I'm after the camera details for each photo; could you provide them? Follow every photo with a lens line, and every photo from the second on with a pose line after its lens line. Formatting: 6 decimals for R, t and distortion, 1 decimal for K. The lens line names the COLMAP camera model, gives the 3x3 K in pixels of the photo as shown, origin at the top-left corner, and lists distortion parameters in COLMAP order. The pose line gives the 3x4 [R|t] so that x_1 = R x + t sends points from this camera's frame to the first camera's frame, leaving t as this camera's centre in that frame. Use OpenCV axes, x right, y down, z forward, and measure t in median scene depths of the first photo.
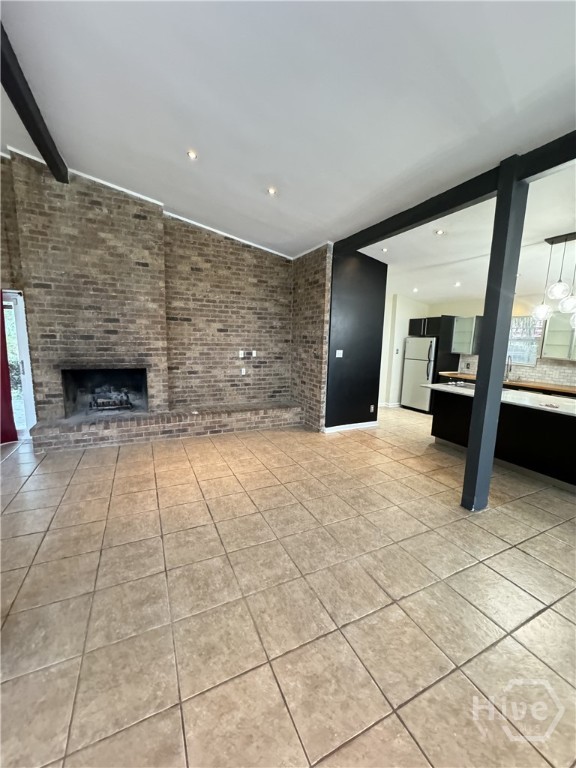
lens RADIAL K [[306.2, 0, 287.3], [0, 306.2, 385.1], [0, 0, 1]] dist [-0.004289, 0.000579]
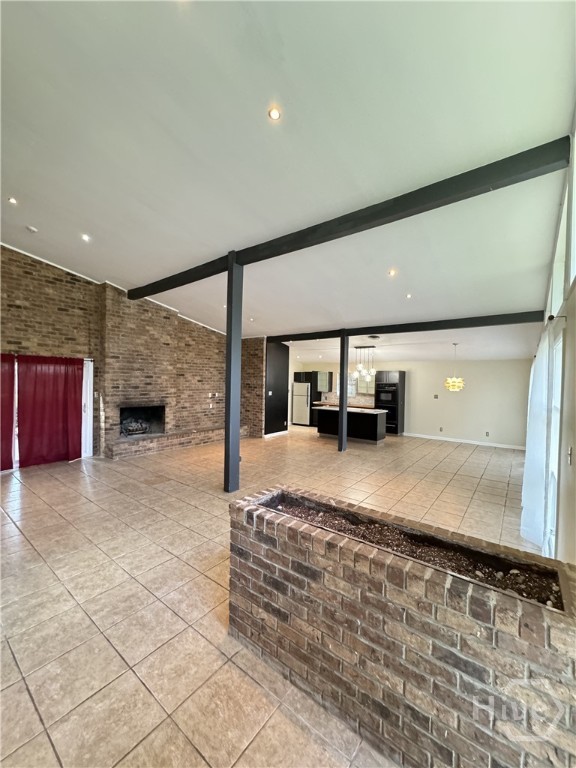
lens RADIAL K [[306.2, 0, 287.9], [0, 306.2, 385.5], [0, 0, 1]] dist [-0.004289, 0.000579]
pose [[0.891590, -0.014635, 0.452607, -0.593526], [0.071600, 0.991461, -0.108985, 0.061555], [-0.447147, 0.129576, 0.885025, -0.712946]]
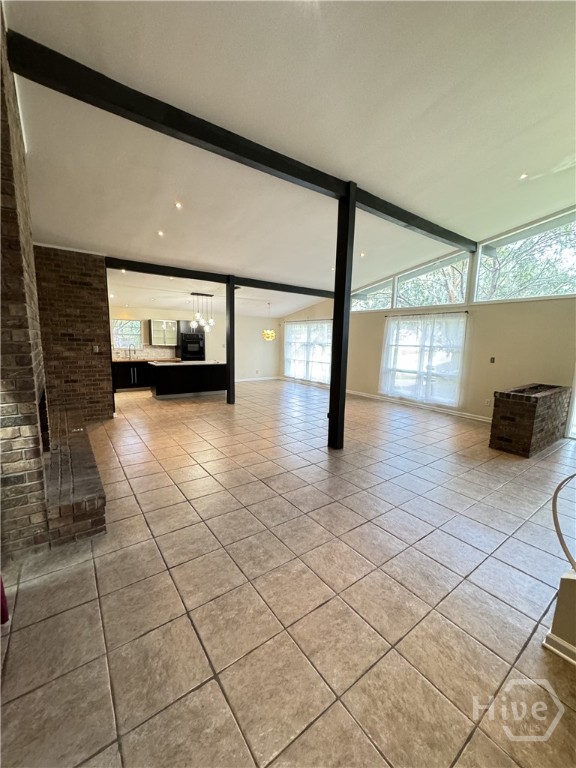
lens RADIAL K [[306.2, 0, 287.7], [0, 306.2, 387.4], [0, 0, 1]] dist [-0.004289, 0.000579]
pose [[-0.182711, -0.182236, 0.966130, -1.184987], [0.121038, 0.971027, 0.206050, -0.124279], [-0.975688, 0.154586, -0.155360, 0.554295]]
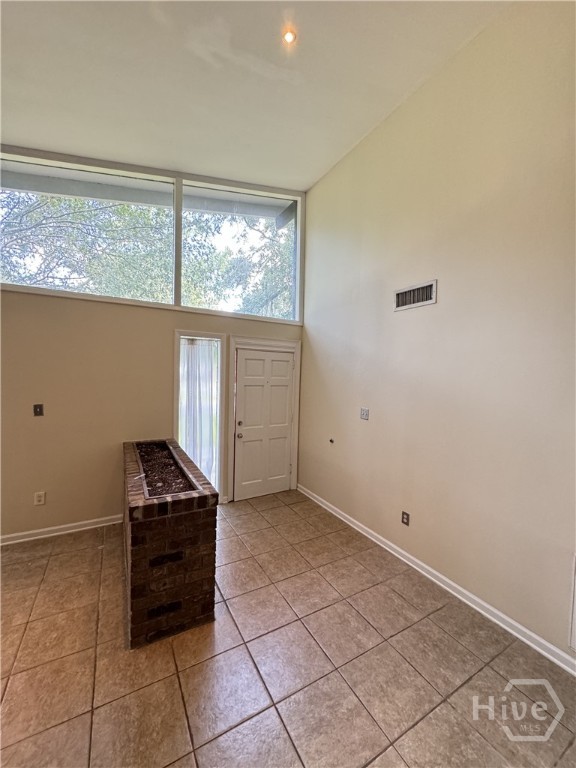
lens RADIAL K [[306.2, 0, 290.4], [0, 306.2, 381.4], [0, 0, 1]] dist [-0.004289, 0.000579]
pose [[-0.995005, -0.055745, -0.082814, -0.531780], [-0.069797, 0.981576, 0.177865, -0.067203], [0.071373, 0.182757, -0.980564, 0.123585]]
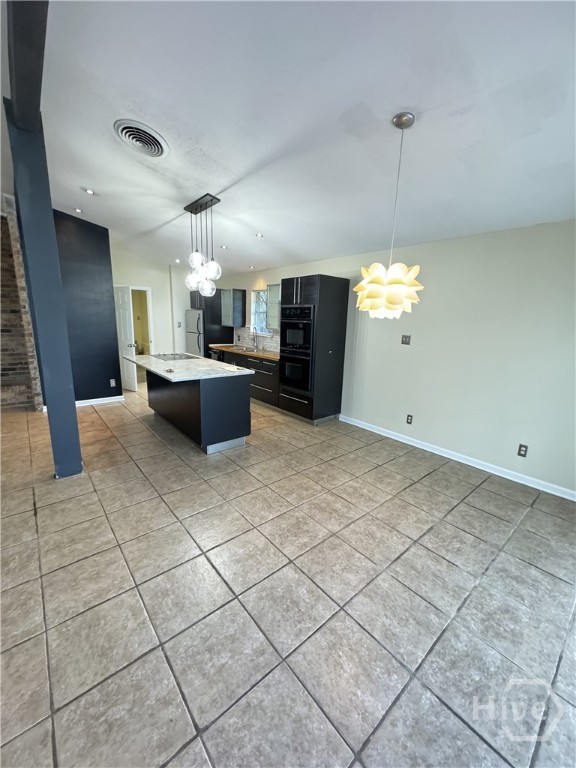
lens RADIAL K [[306.2, 0, 290.3], [0, 306.2, 384.5], [0, 0, 1]] dist [-0.004289, 0.000579]
pose [[0.965133, -0.049369, 0.257062, 0.650586], [0.032491, 0.997053, 0.069499, 0.037661], [-0.259736, -0.058724, 0.963892, -0.081580]]
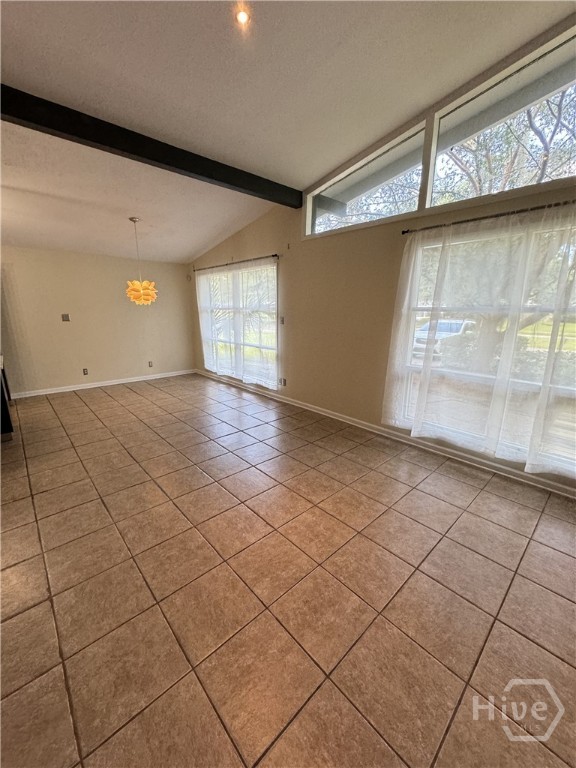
lens RADIAL K [[306.2, 0, 289.6], [0, 306.2, 384.3], [0, 0, 1]] dist [-0.004289, 0.000579]
pose [[-0.299044, -0.259144, 0.918377, -0.194377], [0.132031, 0.941925, 0.308780, -0.021380], [-0.945061, 0.213594, -0.247462, 0.165649]]
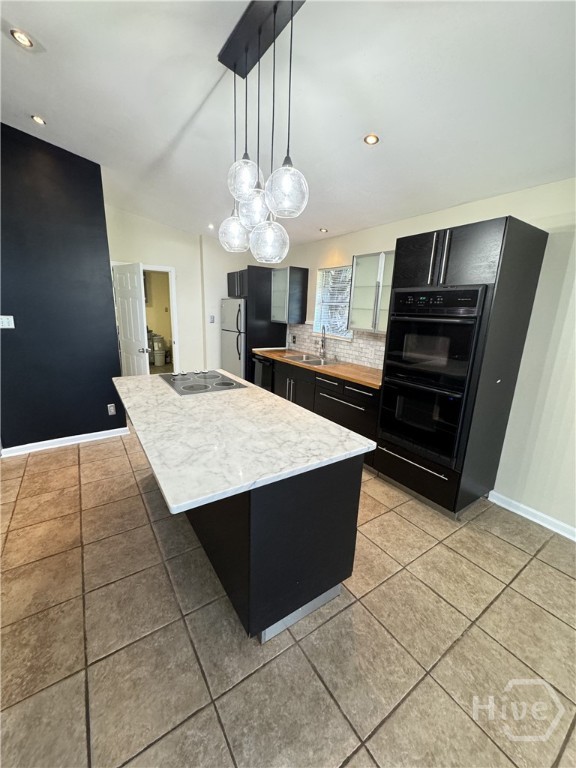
lens RADIAL K [[306.2, 0, 289.9], [0, 306.2, 382.8], [0, 0, 1]] dist [-0.004289, 0.000579]
pose [[0.988125, -0.028315, 0.151023, 0.628896], [0.014752, 0.995816, 0.090183, -0.035010], [-0.152945, -0.086884, 0.984408, 0.369449]]
